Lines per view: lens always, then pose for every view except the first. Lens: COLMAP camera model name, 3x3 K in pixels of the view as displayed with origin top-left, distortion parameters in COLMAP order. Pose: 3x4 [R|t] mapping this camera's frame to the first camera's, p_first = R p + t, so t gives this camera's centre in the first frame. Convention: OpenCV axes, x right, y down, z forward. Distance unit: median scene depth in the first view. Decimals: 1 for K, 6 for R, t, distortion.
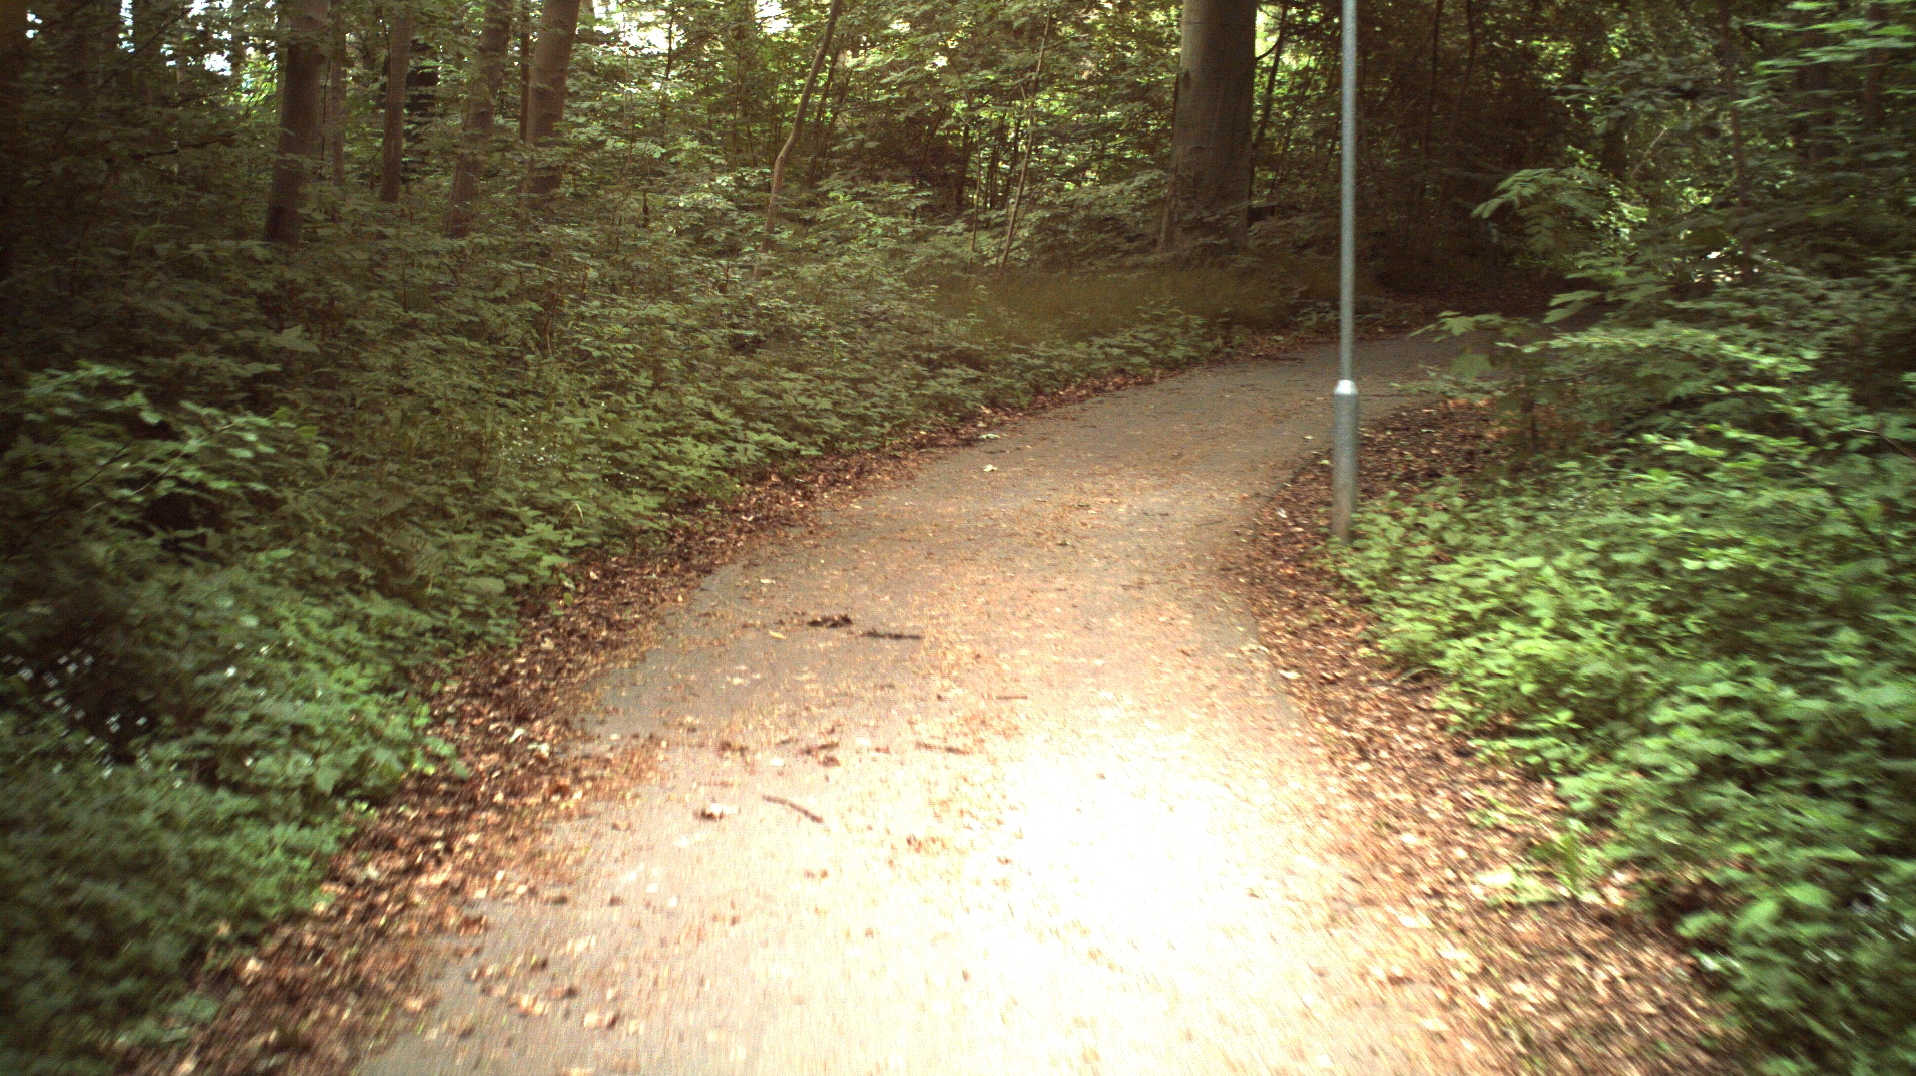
lens RADIAL K [[4767.5, 0, 956.9], [0, 4767.5, 540.1], [0, 0, 1]] dist [-0.419350, 0.000000]
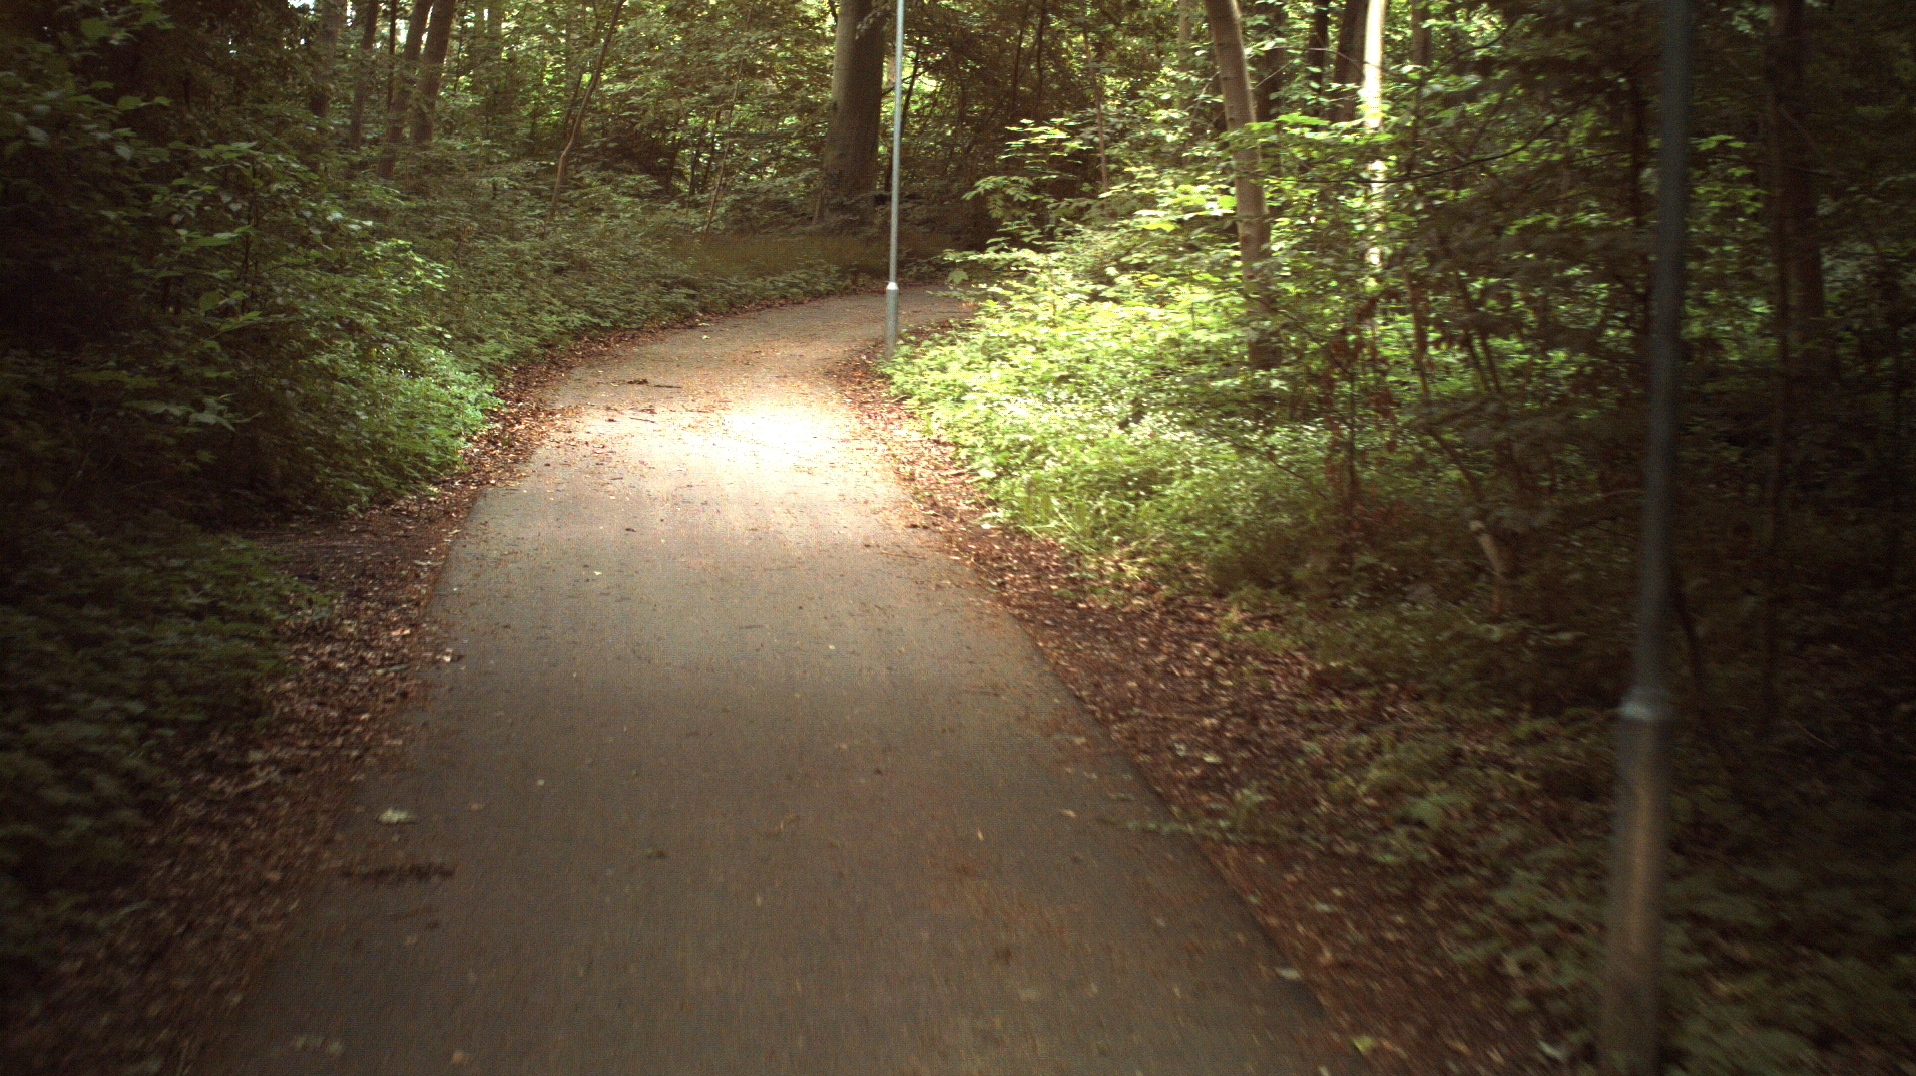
lens RADIAL K [[4767.5, 0, 960.6], [0, 4767.5, 541.6], [0, 0, 1]] dist [-0.419350, 0.000000]
pose [[0.997435, 0.019726, 0.068801, -0.022856], [-0.019914, 0.999800, 0.002038, 0.067338], [-0.068747, -0.003403, 0.997628, -0.942367]]
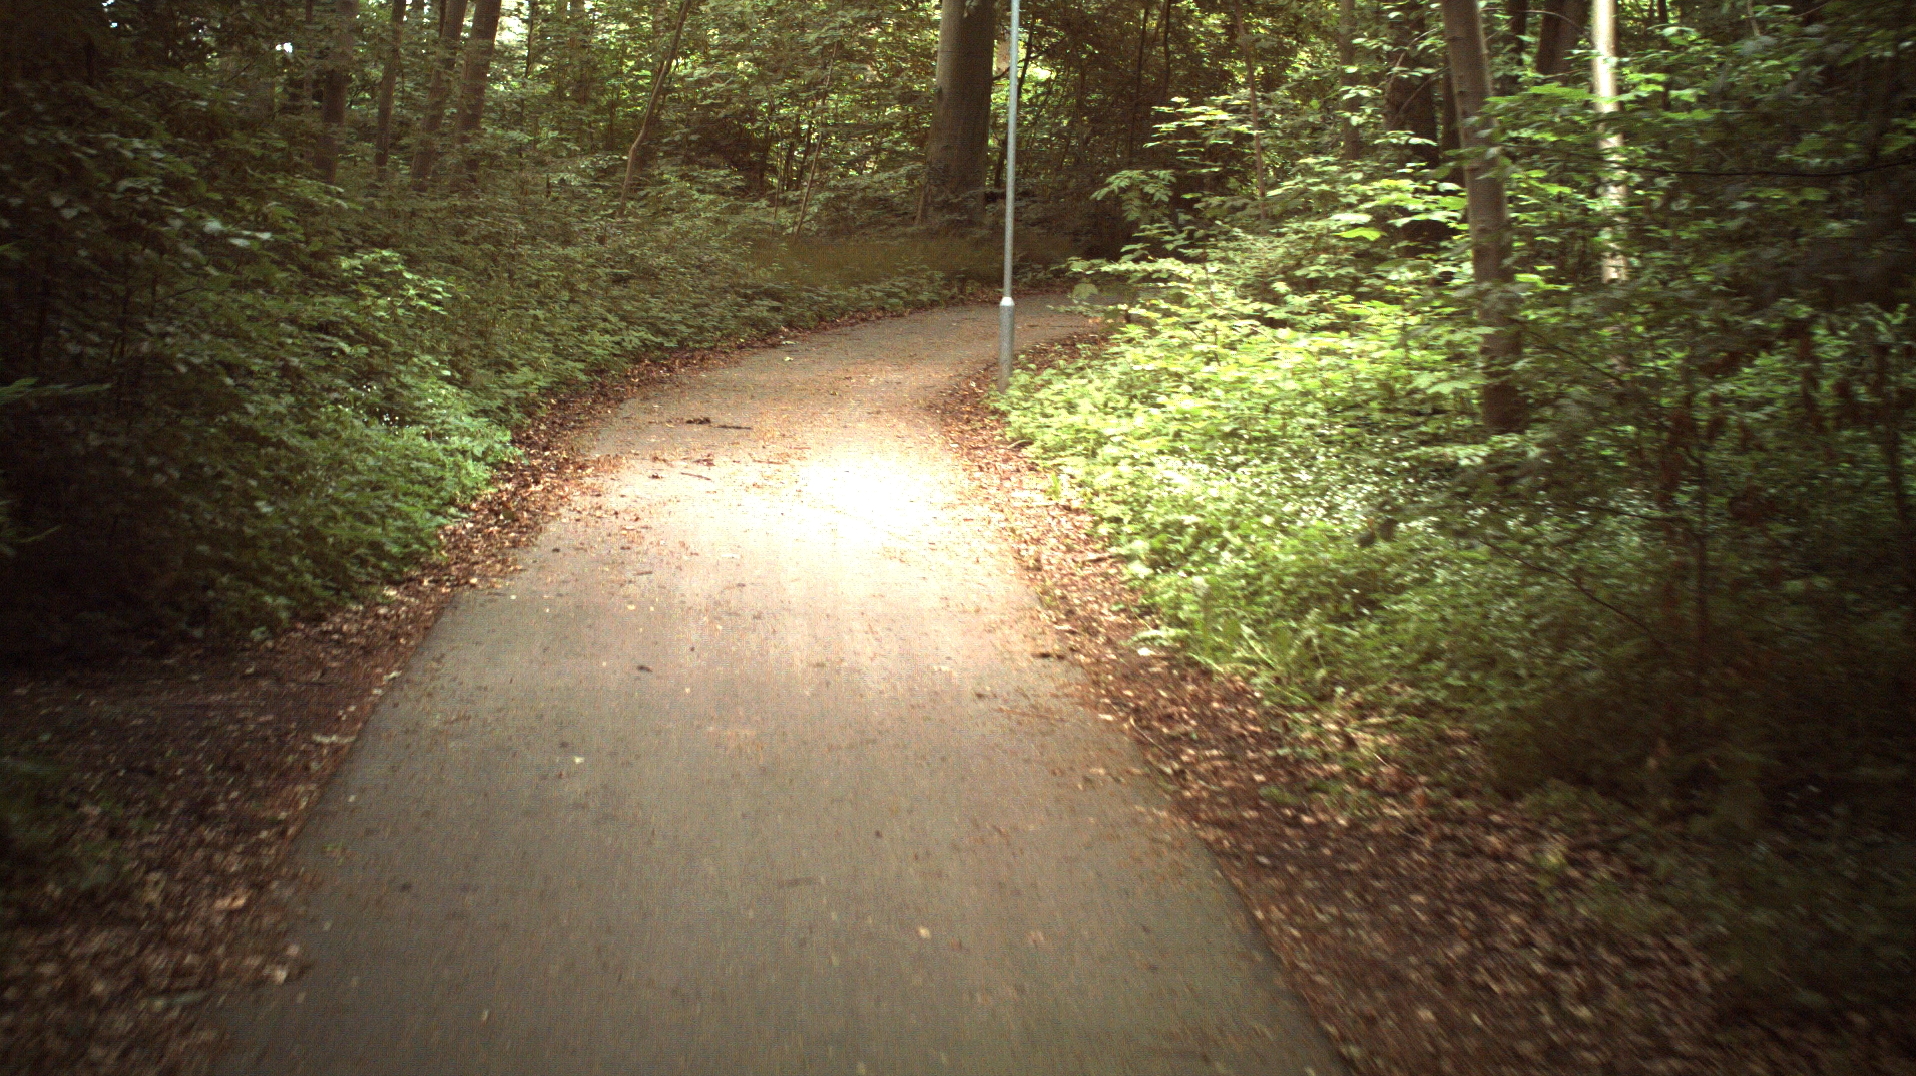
lens RADIAL K [[4767.5, 0, 963.0], [0, 4767.5, 539.5], [0, 0, 1]] dist [-0.419350, 0.000000]
pose [[0.998724, 0.019265, 0.046673, -0.008576], [-0.019415, 0.999808, 0.002773, 0.044864], [-0.046611, -0.003676, 0.998906, -0.628684]]
